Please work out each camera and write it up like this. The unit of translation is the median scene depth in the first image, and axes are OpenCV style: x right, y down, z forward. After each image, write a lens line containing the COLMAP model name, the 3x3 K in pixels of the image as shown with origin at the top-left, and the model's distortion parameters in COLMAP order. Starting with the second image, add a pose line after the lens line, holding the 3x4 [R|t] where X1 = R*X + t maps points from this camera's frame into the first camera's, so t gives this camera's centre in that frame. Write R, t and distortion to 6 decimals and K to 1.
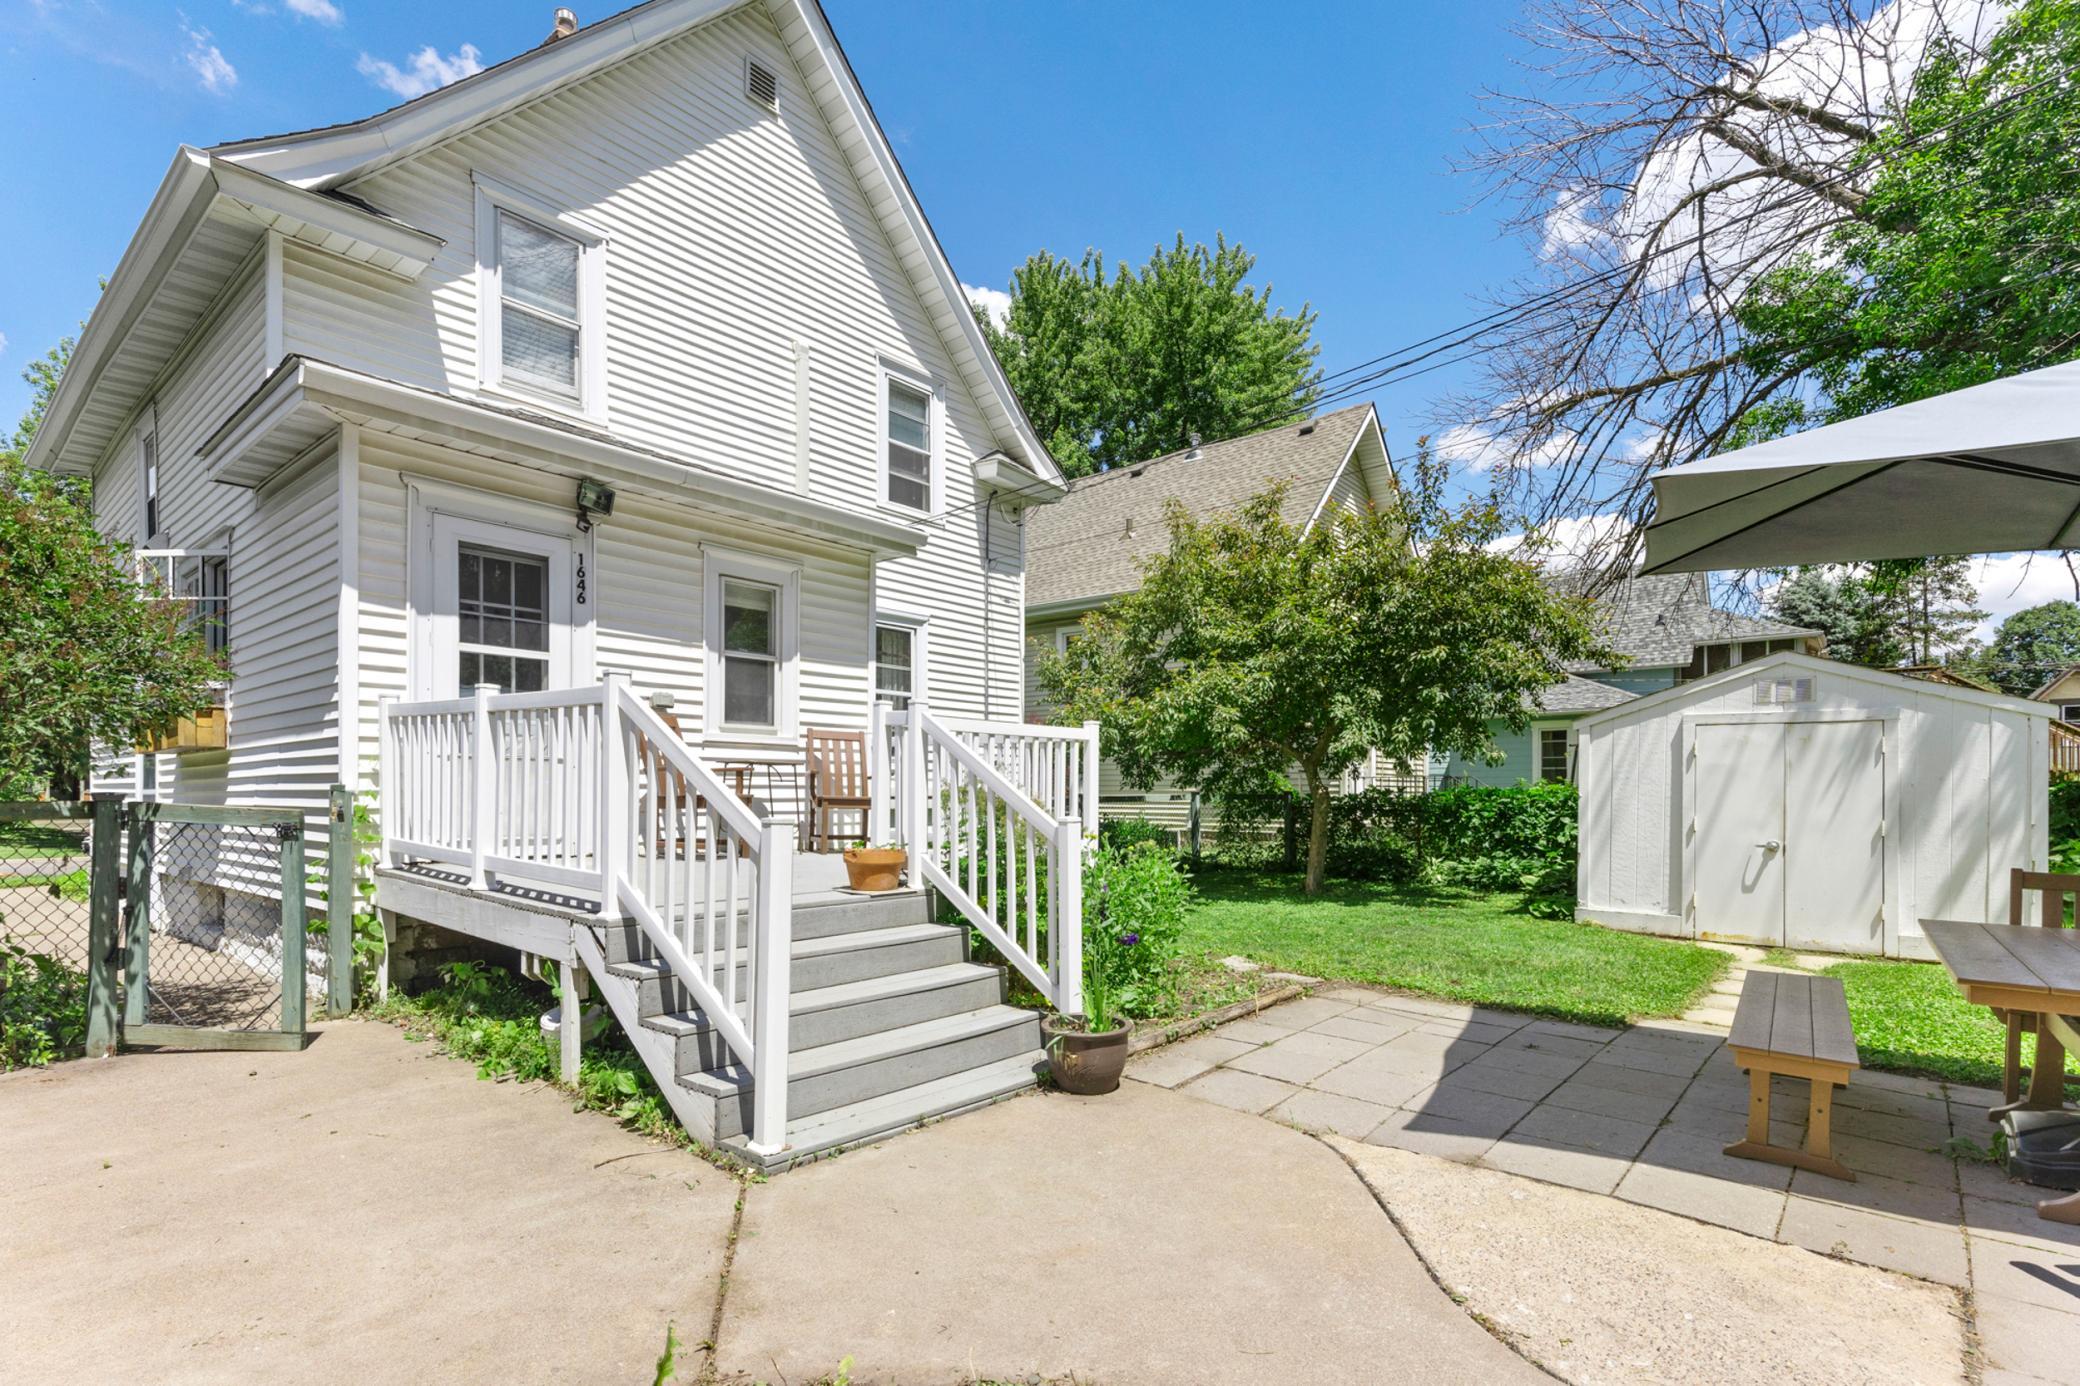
lens RADIAL K [[976.0, 0, 1061.7], [0, 976.0, 780.8], [0, 0, 1]] dist [0.003565, 0.000118]
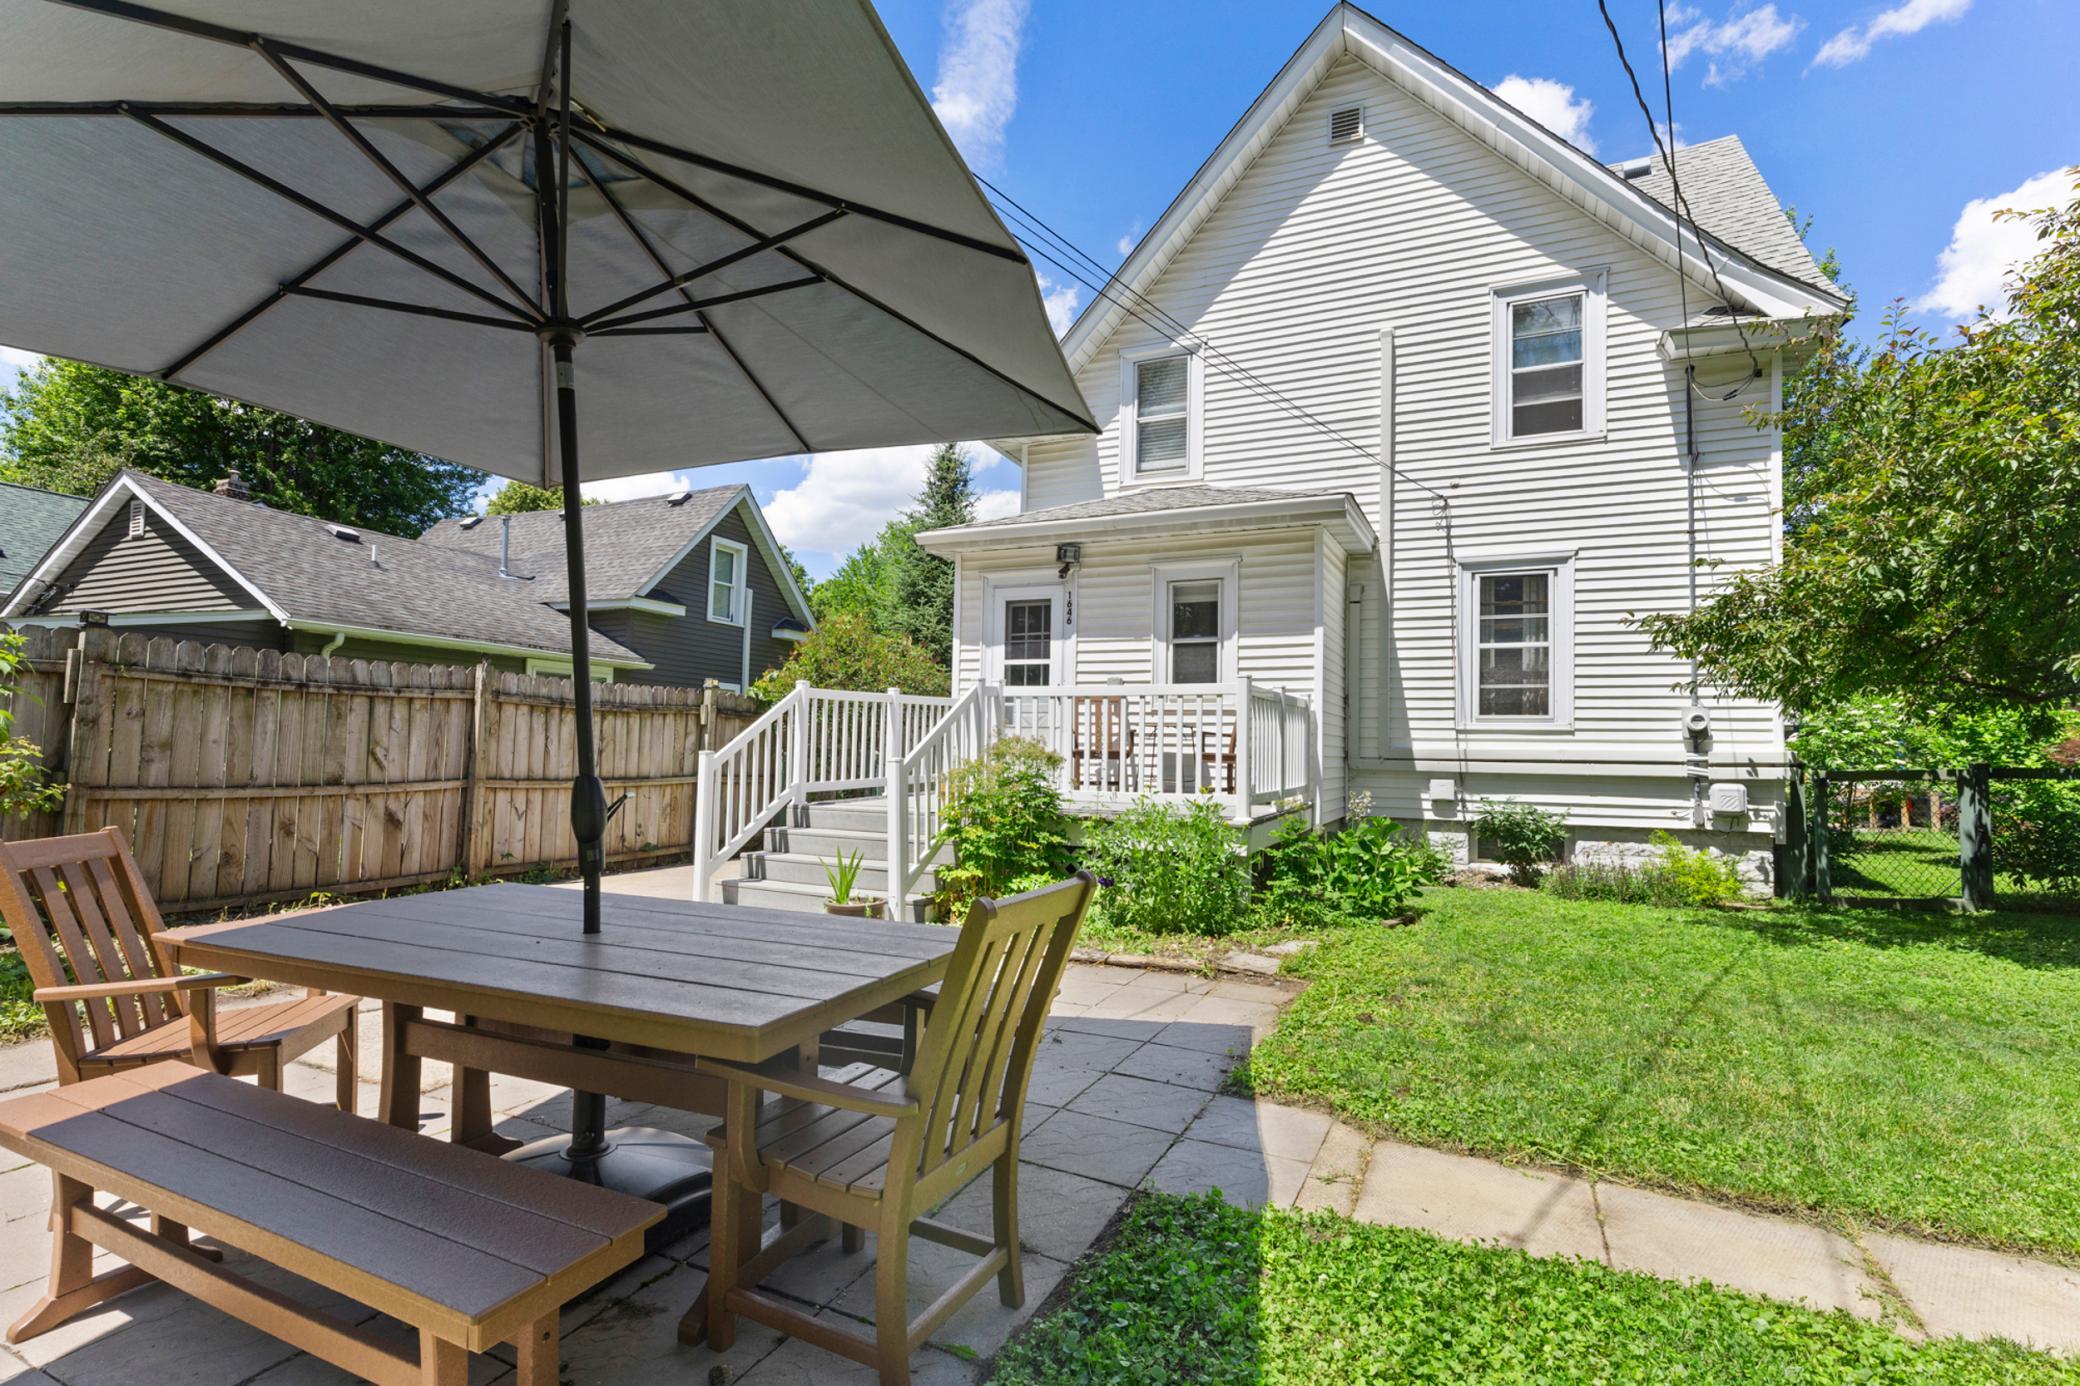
lens RADIAL K [[976.0, 0, 1059.1], [0, 976.0, 718.5], [0, 0, 1]] dist [0.003565, 0.000118]
pose [[0.240517, -0.029523, -0.970196, 0.837622], [-0.007599, 0.999449, -0.032297, 0.015670], [0.970615, 0.015140, 0.240160, 0.507959]]
